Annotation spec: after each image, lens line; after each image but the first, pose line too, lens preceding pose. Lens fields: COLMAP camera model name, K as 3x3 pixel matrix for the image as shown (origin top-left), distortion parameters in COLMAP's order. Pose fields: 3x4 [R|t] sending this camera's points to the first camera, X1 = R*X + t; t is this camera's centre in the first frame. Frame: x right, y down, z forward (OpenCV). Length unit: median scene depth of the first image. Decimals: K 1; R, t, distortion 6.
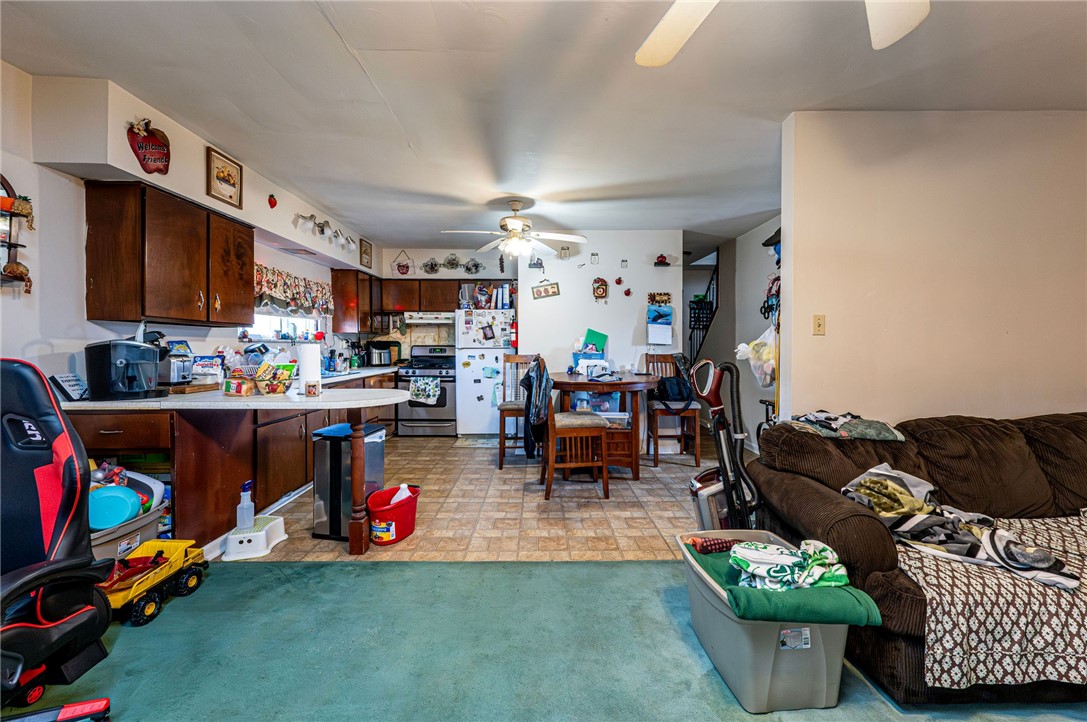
lens RADIAL K [[442.9, 0, 559.1], [0, 442.9, 355.3], [0, 0, 1]] dist [0.000517, -0.000525]
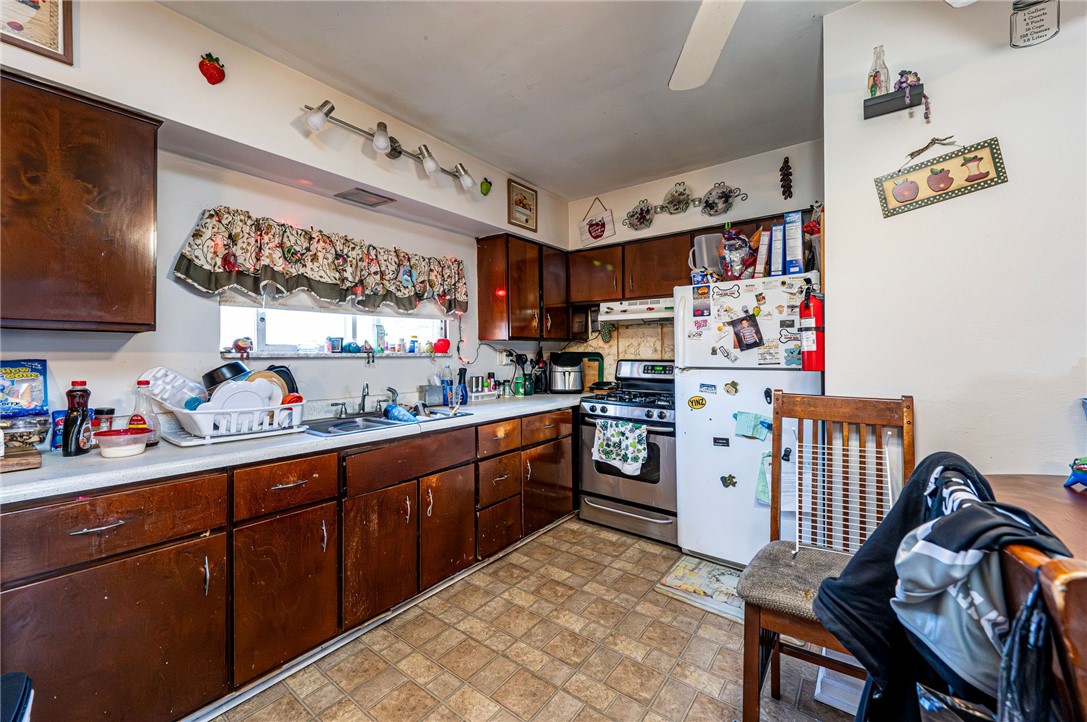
lens RADIAL K [[442.9, 0, 539.4], [0, 442.9, 350.9], [0, 0, 1]] dist [0.000517, -0.000525]
pose [[0.770982, -0.005681, -0.636831, -0.045935], [-0.012310, 0.999640, -0.023821, -0.023386], [0.636737, 0.026205, 0.770635, 0.605551]]
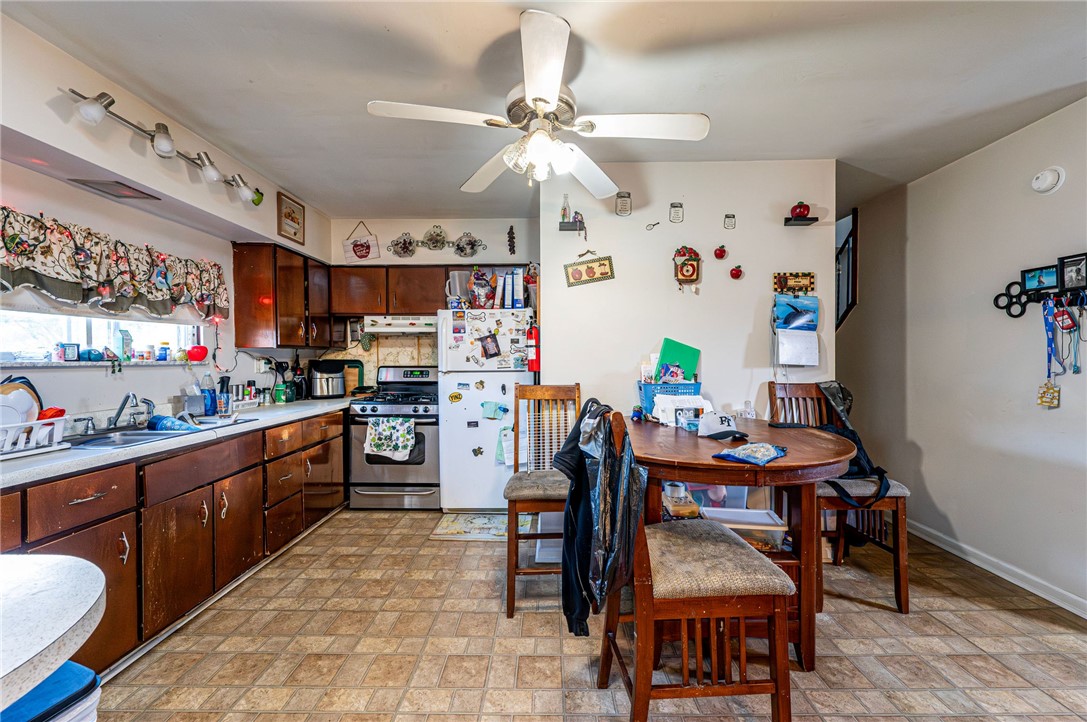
lens RADIAL K [[442.9, 0, 553.4], [0, 442.9, 363.6], [0, 0, 1]] dist [0.000517, -0.000525]
pose [[0.999333, -0.003954, -0.036296, -0.054813], [0.003474, 0.999906, -0.013286, -0.020828], [0.036345, 0.013151, 0.999253, 0.430700]]
